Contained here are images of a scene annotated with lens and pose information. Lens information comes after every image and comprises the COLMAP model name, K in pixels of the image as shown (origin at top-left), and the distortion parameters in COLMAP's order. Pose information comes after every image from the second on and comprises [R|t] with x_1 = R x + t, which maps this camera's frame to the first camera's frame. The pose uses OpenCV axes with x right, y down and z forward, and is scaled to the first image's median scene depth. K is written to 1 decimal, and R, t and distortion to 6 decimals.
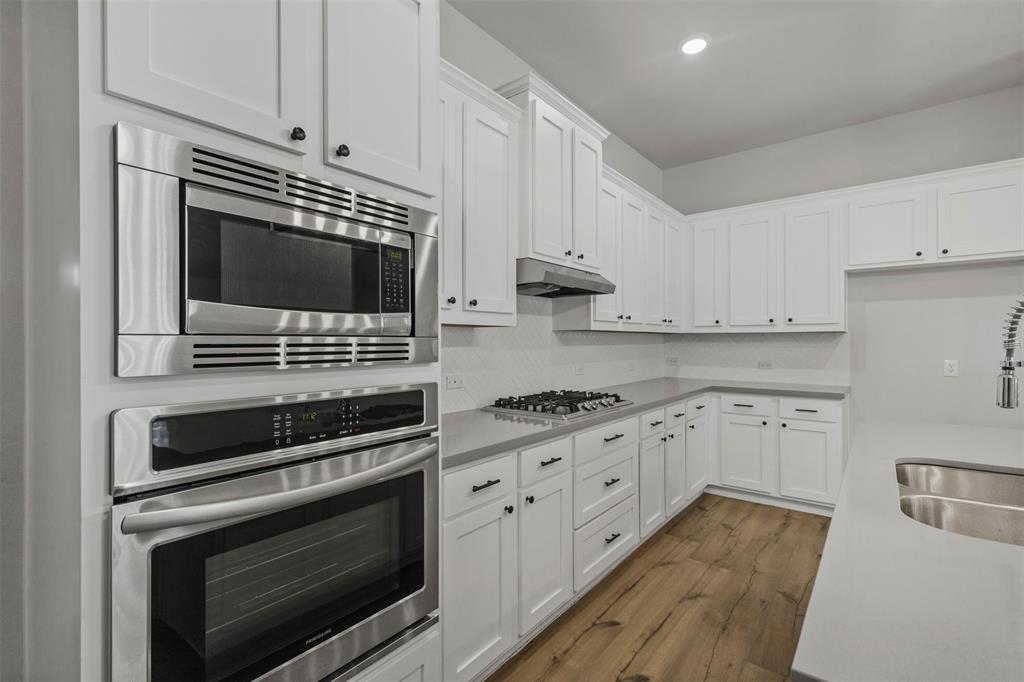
lens RADIAL K [[461.6, 0, 513.9], [0, 461.6, 341.8], [0, 0, 1]] dist [0.002057, 0.000443]
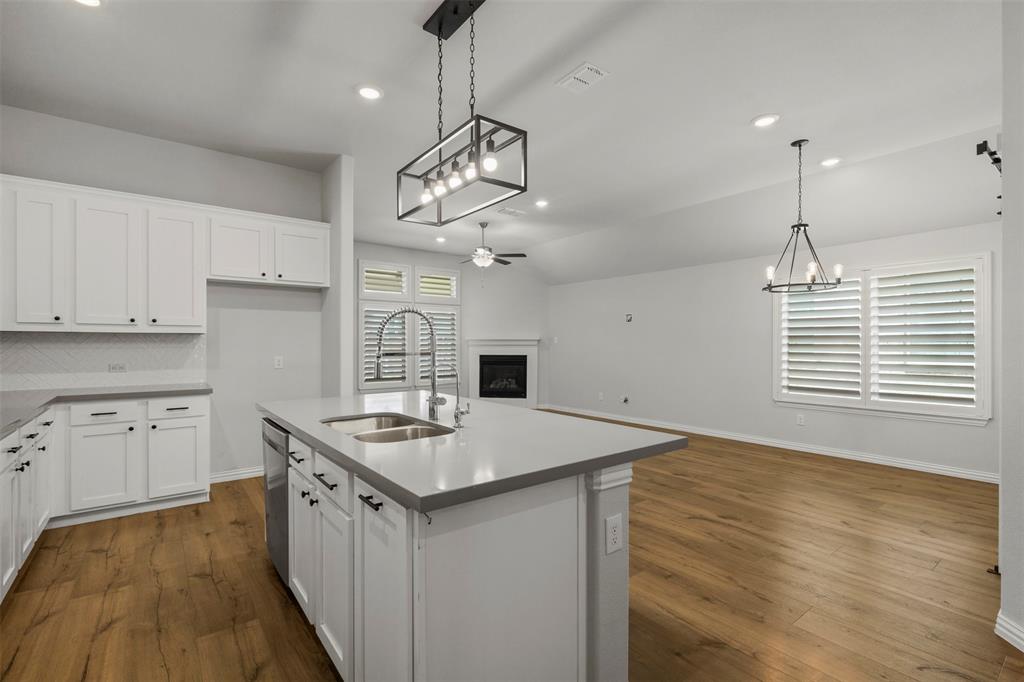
lens RADIAL K [[461.6, 0, 513.9], [0, 461.6, 341.8], [0, 0, 1]] dist [0.002057, 0.000443]
pose [[0.241516, 0.002437, 0.970394, -0.232716], [0.000127, 0.999997, -0.002543, 0.000856], [-0.970397, 0.000738, 0.241515, 0.012363]]
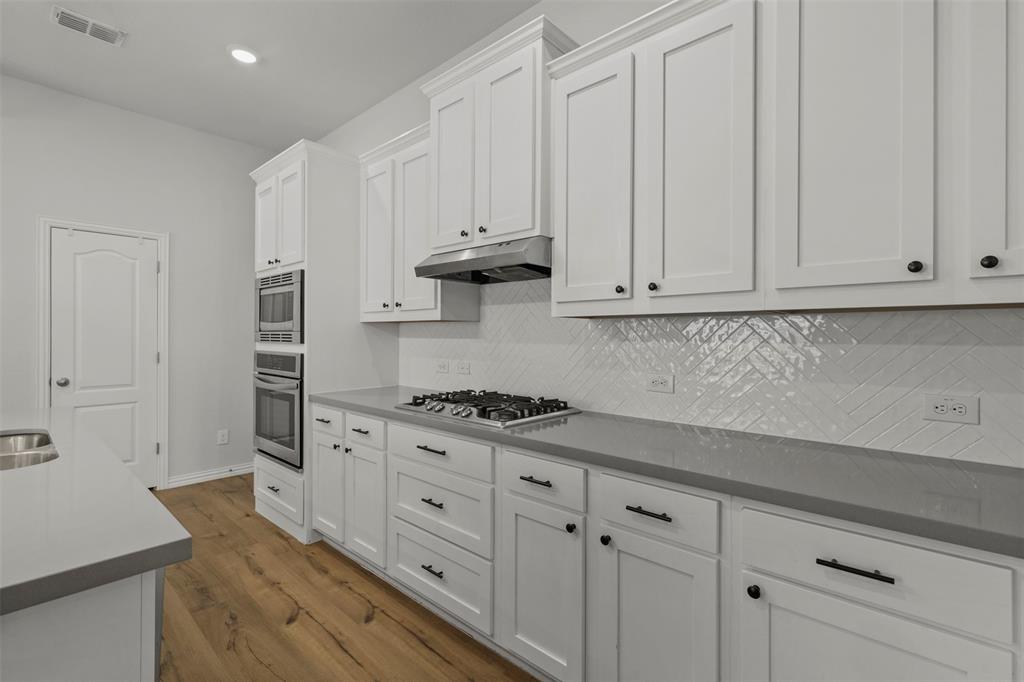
lens RADIAL K [[465.8, 0, 512.0], [0, 465.8, 334.2], [0, 0, 1]] dist [0.011932, 0.000371]
pose [[-0.072225, -0.000214, -0.997388, 0.879834], [-0.004097, 0.999992, 0.000082, -0.000322], [0.997380, 0.004092, -0.072226, 1.014192]]
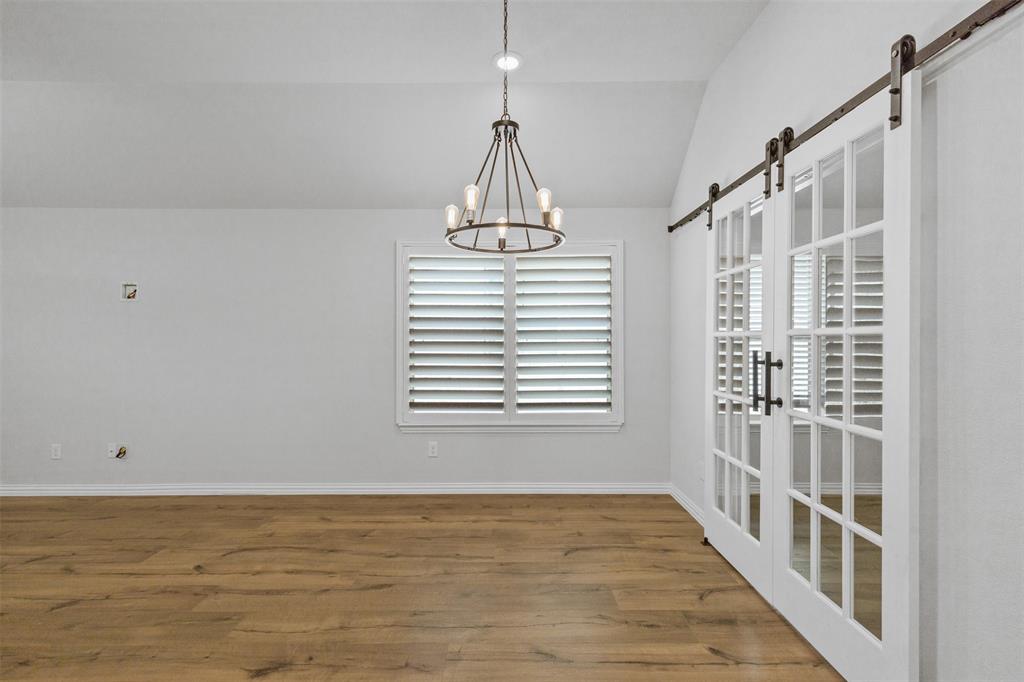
lens RADIAL K [[460.7, 0, 513.5], [0, 460.7, 337.1], [0, 0, 1]] dist [0.002352, 0.000198]
pose [[-0.625236, 0.006445, 0.780409, 0.727499], [0.000252, 0.999968, -0.008056, 0.002390], [-0.780436, -0.004840, -0.625217, -0.021004]]
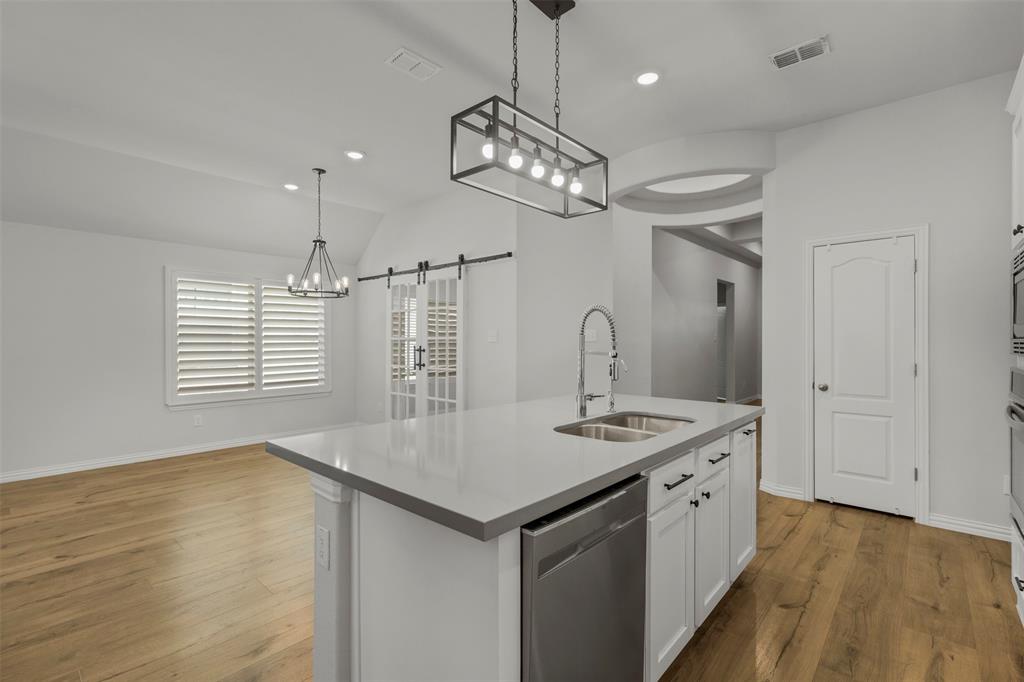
lens RADIAL K [[461.6, 0, 513.9], [0, 461.6, 341.8], [0, 0, 1]] dist [0.002057, 0.000443]
pose [[-0.998560, -0.000694, 0.053643, 0.554062], [-0.000644, 0.999999, 0.000941, 0.000421], [-0.053644, 0.000905, -0.998560, 1.112396]]
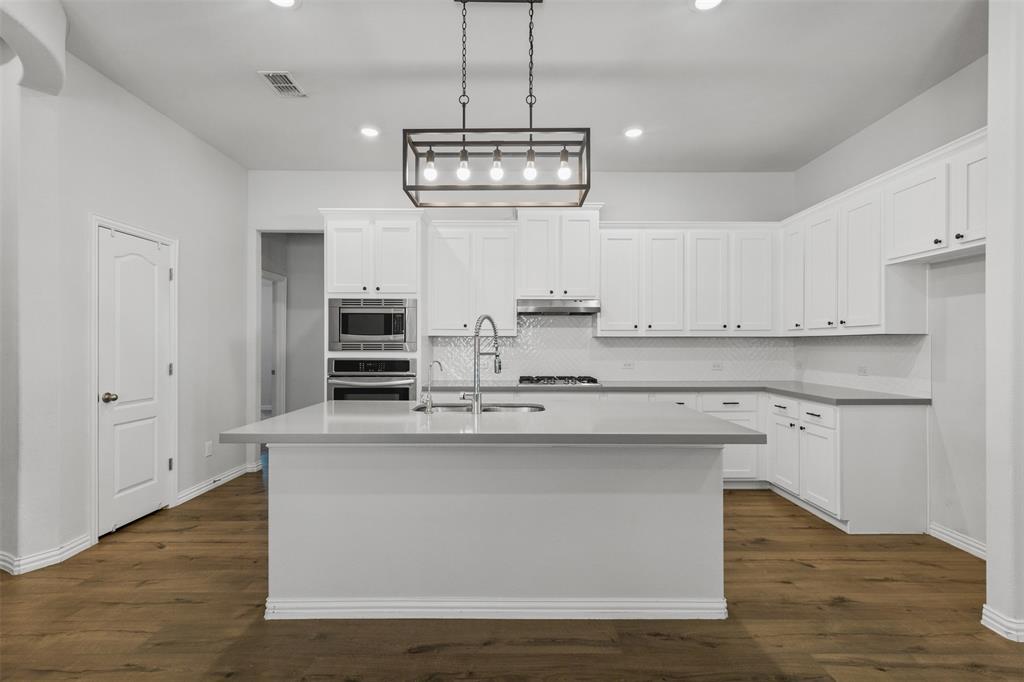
lens RADIAL K [[461.6, 0, 513.9], [0, 461.6, 341.8], [0, 0, 1]] dist [0.002057, 0.000443]
pose [[0.626219, -0.002139, -0.779645, 1.187771], [-0.003395, 0.999979, -0.005470, 0.000126], [0.779640, 0.006072, 0.626198, -0.149271]]
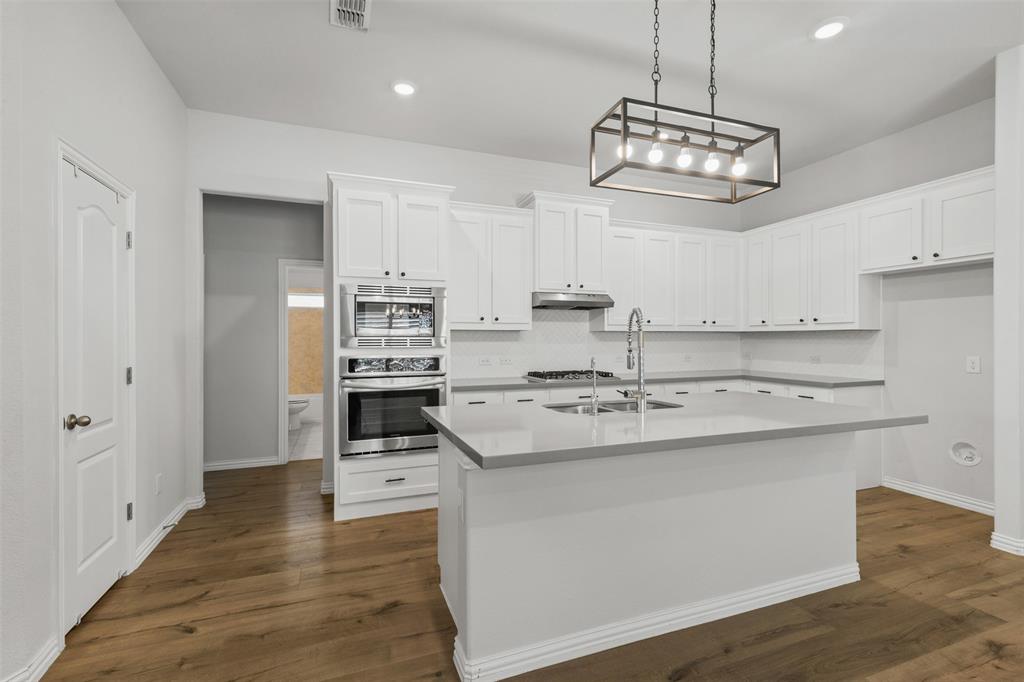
lens RADIAL K [[460.7, 0, 513.5], [0, 460.7, 337.1], [0, 0, 1]] dist [0.002352, 0.000198]
pose [[0.859795, -0.001965, -0.510636, 0.699197], [-0.000105, 0.999992, -0.004025, 0.000609], [0.510640, 0.003514, 0.859788, -0.471954]]
